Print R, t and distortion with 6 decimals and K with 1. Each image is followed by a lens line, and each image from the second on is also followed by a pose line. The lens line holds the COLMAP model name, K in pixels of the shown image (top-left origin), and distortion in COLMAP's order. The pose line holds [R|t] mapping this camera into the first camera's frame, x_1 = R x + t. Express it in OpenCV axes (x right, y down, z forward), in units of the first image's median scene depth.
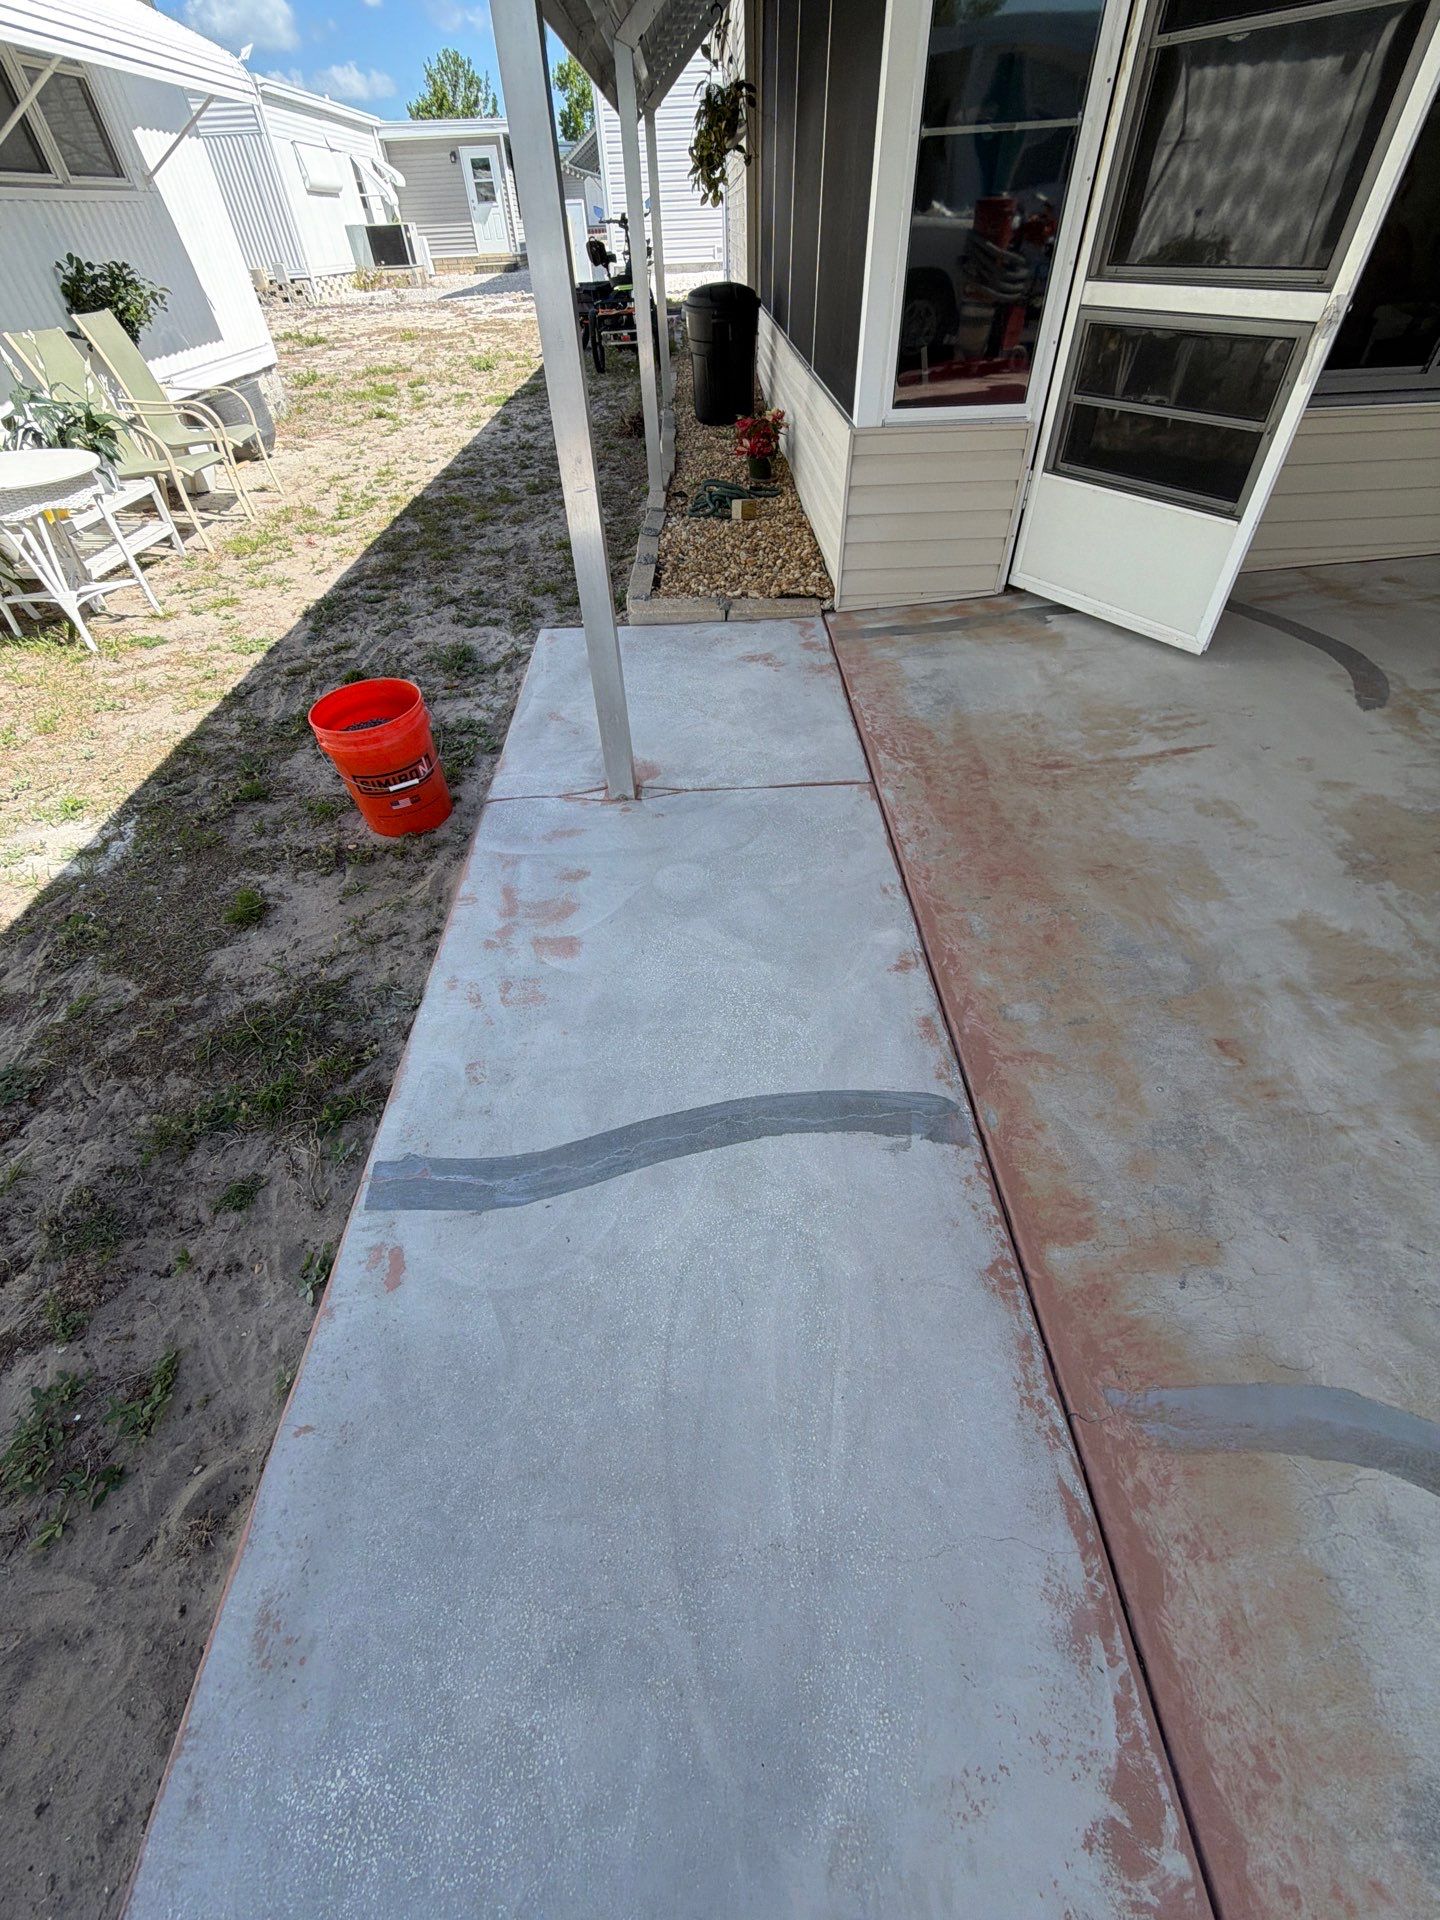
lens RADIAL K [[755.2, 0, 729.7], [0, 755.2, 955.5], [0, 0, 1]] dist [-0.000201, -0.000427]
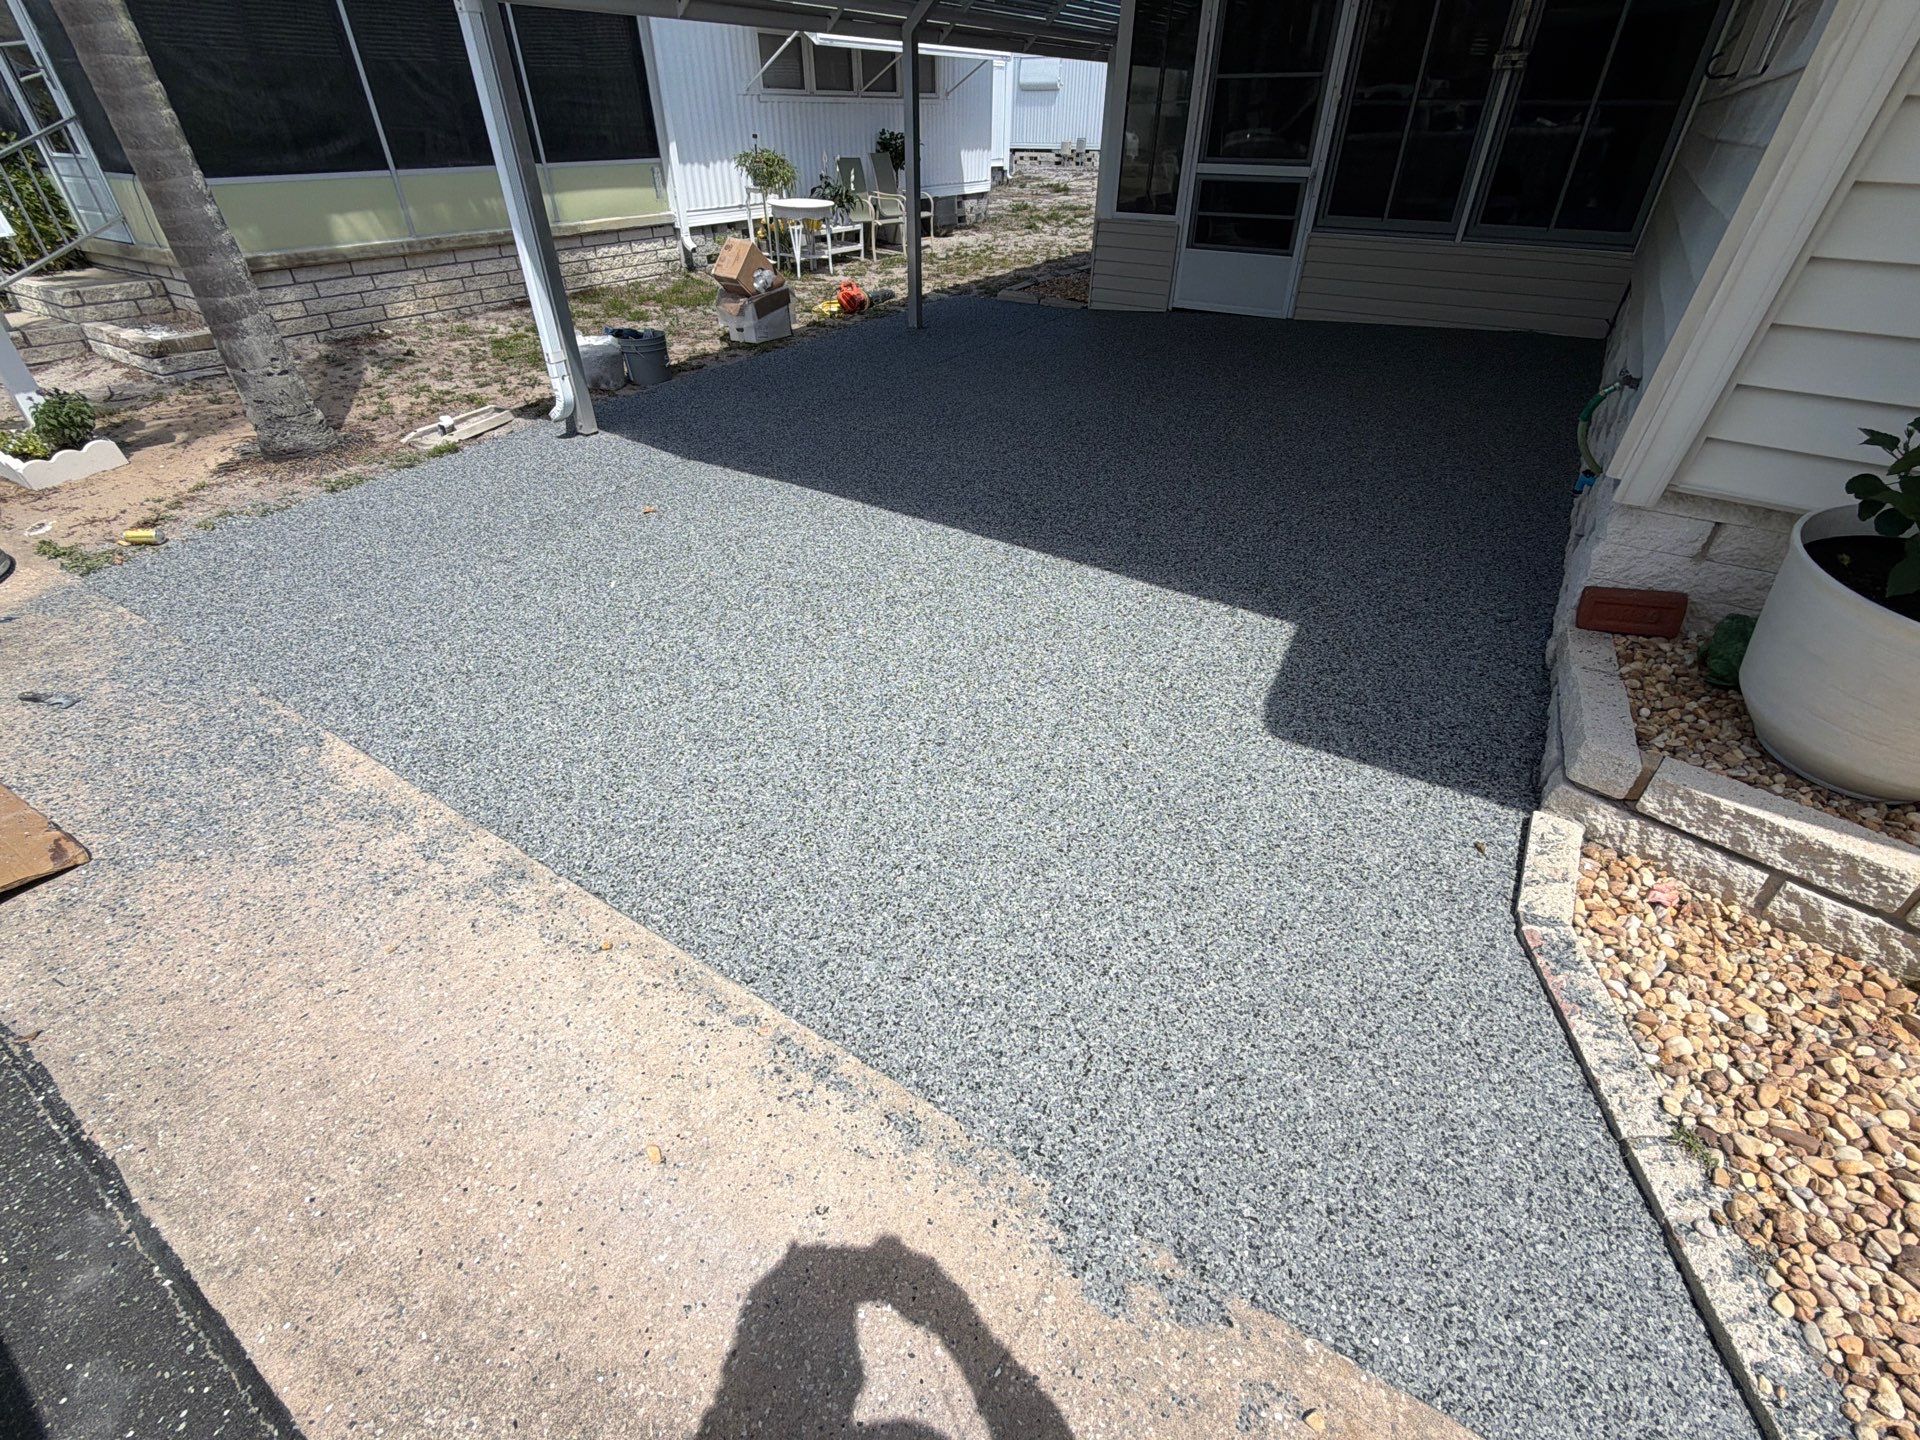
lens RADIAL K [[858.9, 0, 960.3], [0, 858.9, 718.4], [0, 0, 1]] dist [-0.001112, 0.000020]
pose [[0.819900, 0.359302, -0.445720, 1.825181], [-0.423817, 0.904333, -0.050613, 1.109311], [0.384893, 0.230401, 0.893741, -1.266759]]
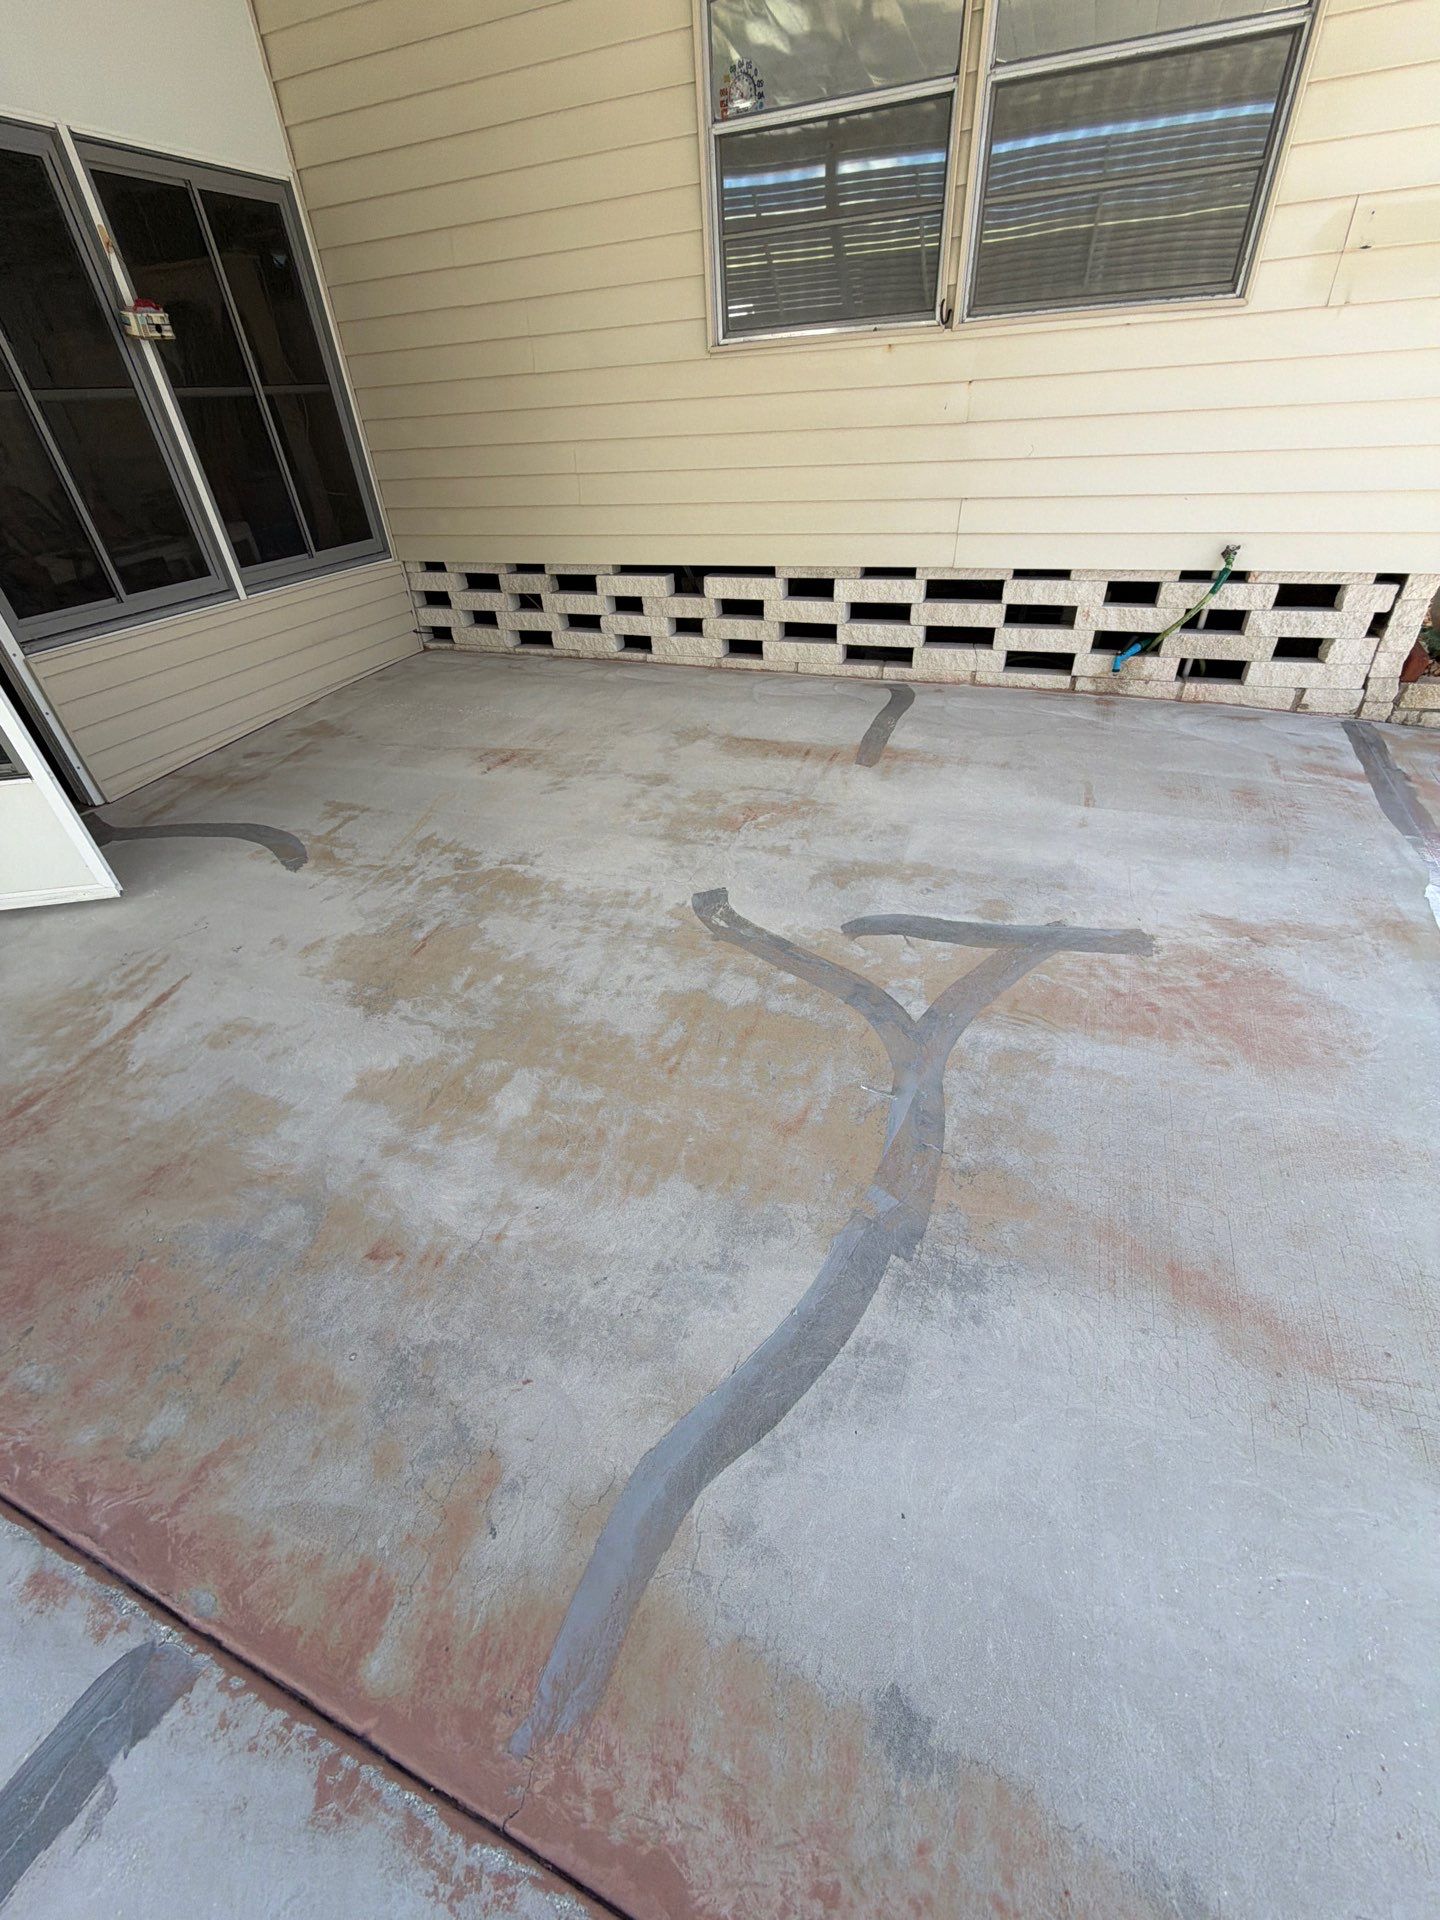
lens RADIAL K [[755.2, 0, 710.2], [0, 755.2, 955.2], [0, 0, 1]] dist [-0.000201, -0.000427]
pose [[0.406006, -0.535583, 0.740480, 0.241173], [0.669215, 0.726033, 0.158202, -0.014751], [-0.622343, 0.431309, 0.653194, -0.017193]]
